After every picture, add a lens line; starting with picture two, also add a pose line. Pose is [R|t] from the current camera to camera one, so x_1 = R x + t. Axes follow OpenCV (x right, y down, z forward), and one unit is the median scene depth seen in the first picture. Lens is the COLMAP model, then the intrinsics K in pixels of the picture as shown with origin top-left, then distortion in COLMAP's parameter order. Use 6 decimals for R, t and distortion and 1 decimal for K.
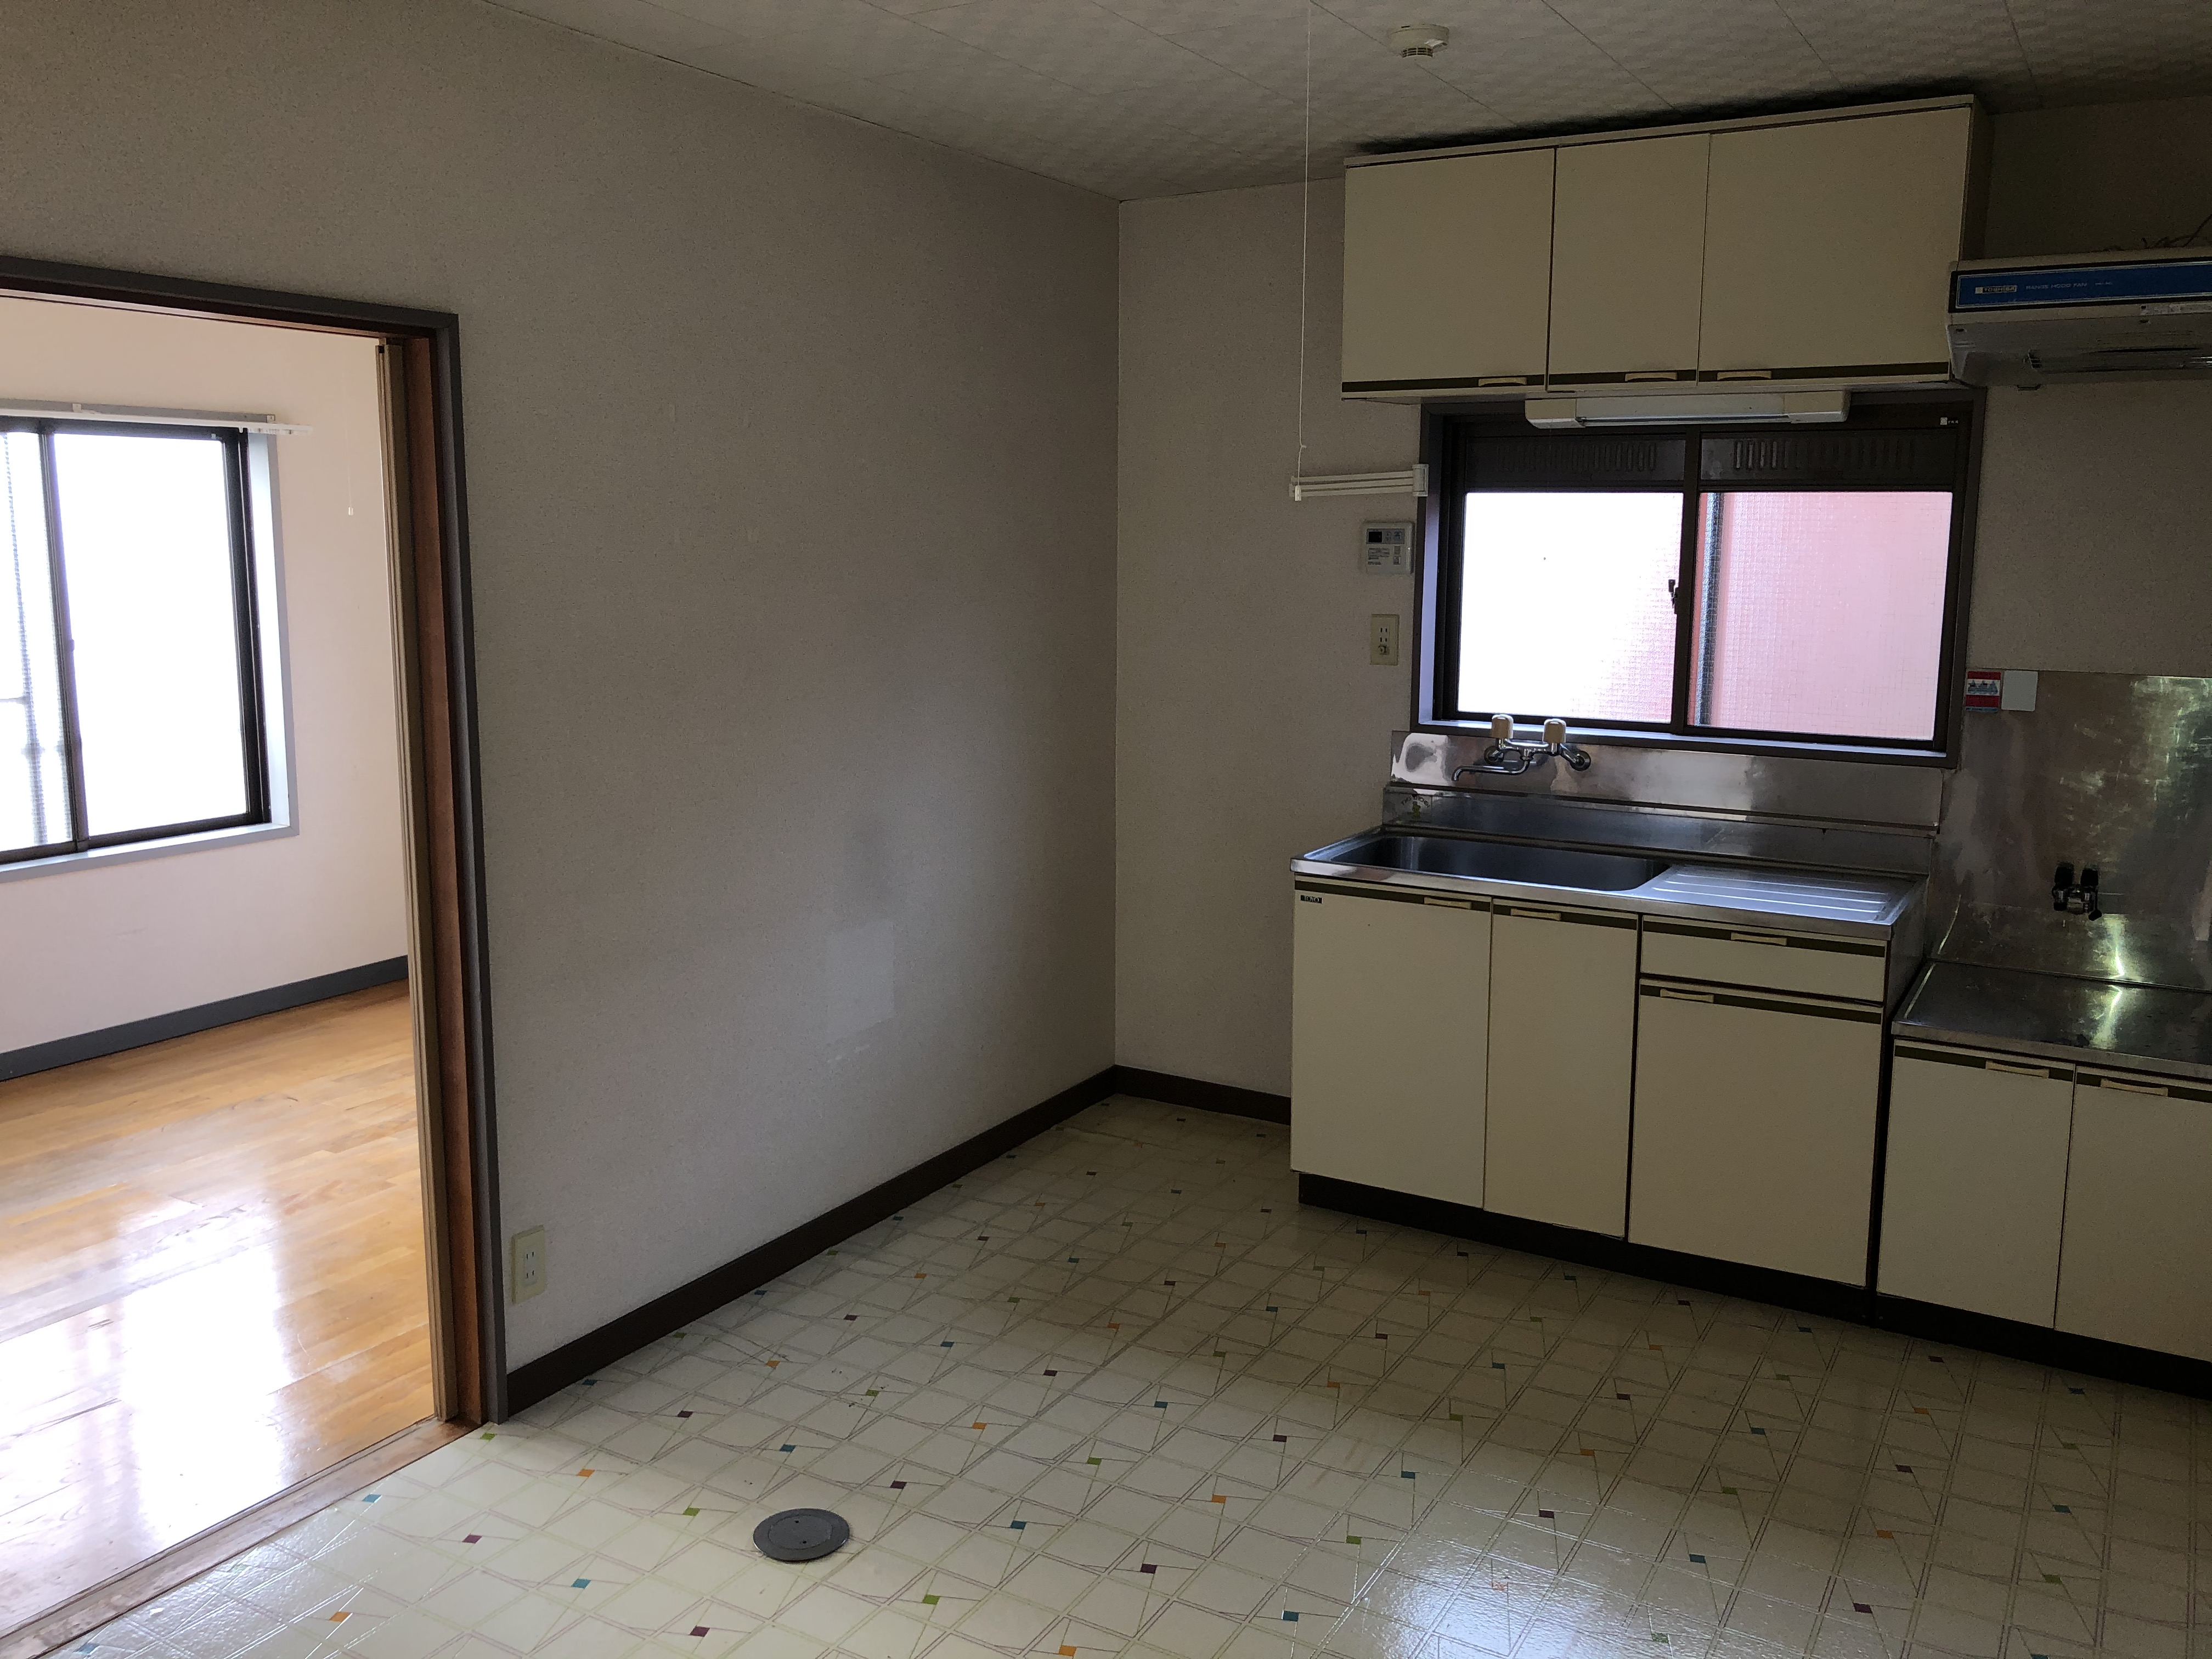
lens RADIAL K [[1828.0, 0, 1105.4], [0, 1828.0, 824.0], [0, 0, 1]] dist [0.038965, -0.043525]
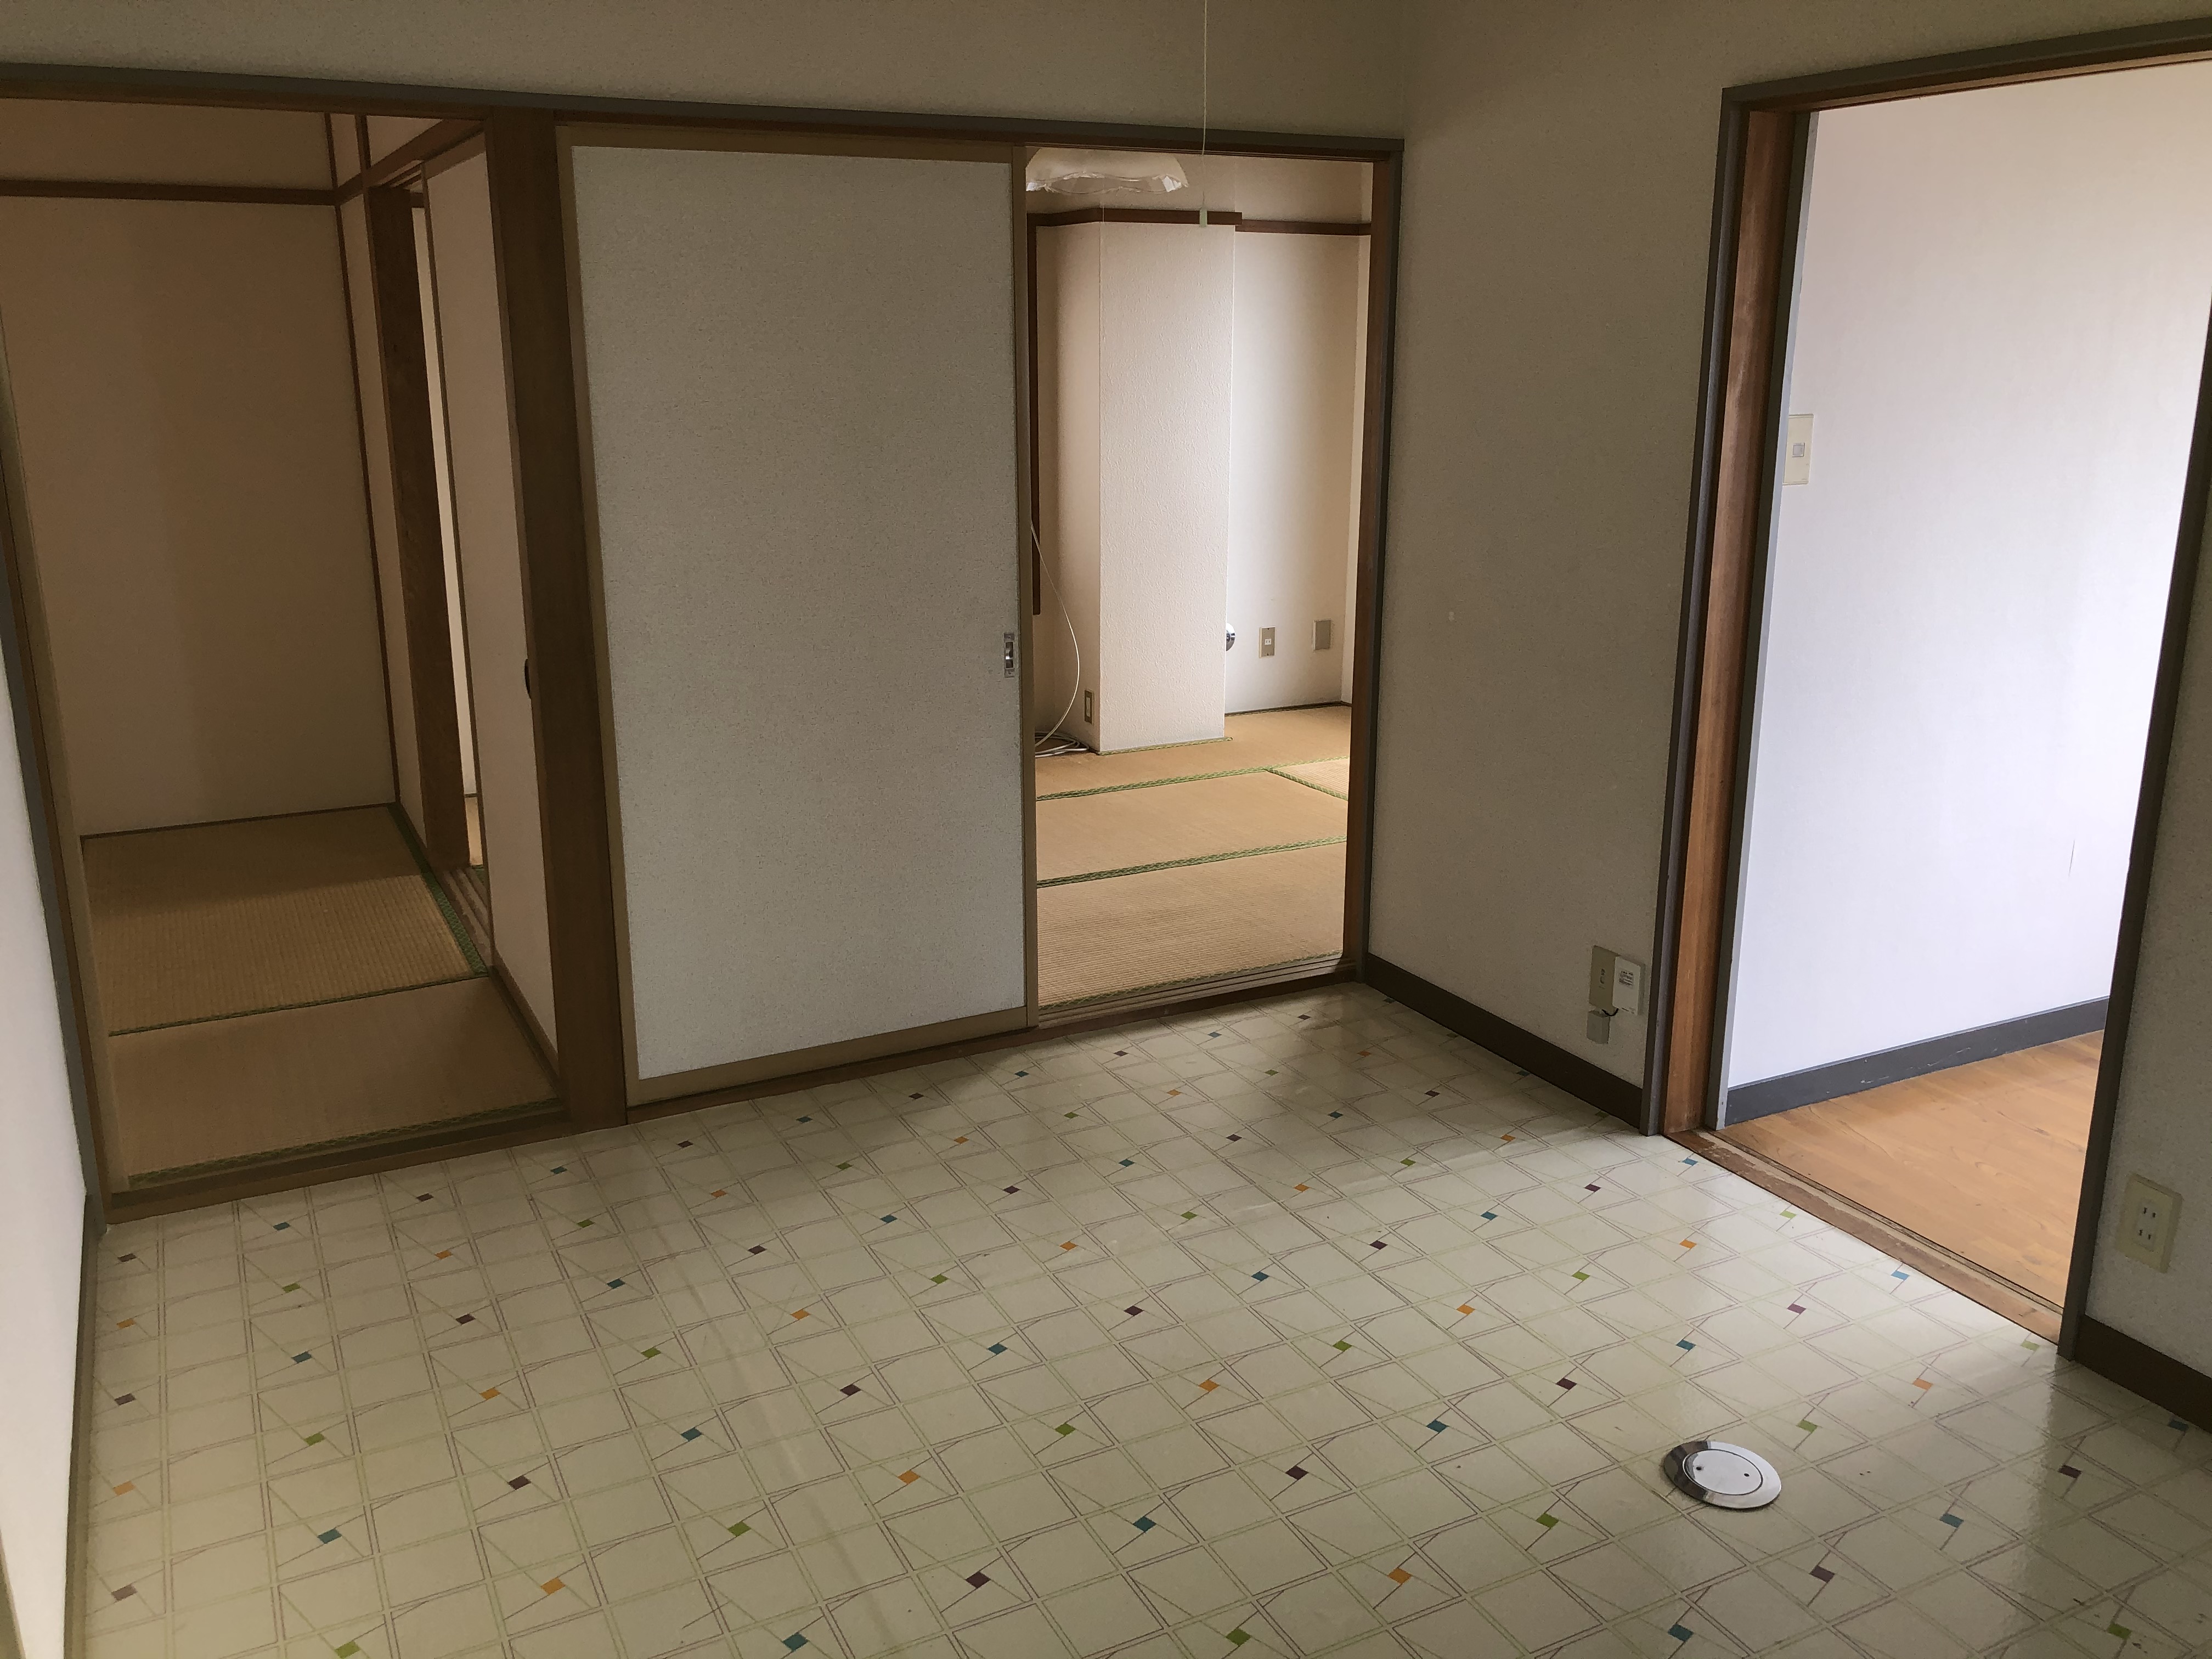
lens RADIAL K [[1828.0, 0, 1107.0], [0, 1828.0, 828.8], [0, 0, 1]] dist [0.038965, -0.043525]
pose [[-0.534129, 0.212637, -0.818225, 0.612222], [-0.139123, 0.932548, 0.333166, -0.141513], [0.833877, 0.291788, -0.468518, 1.038434]]
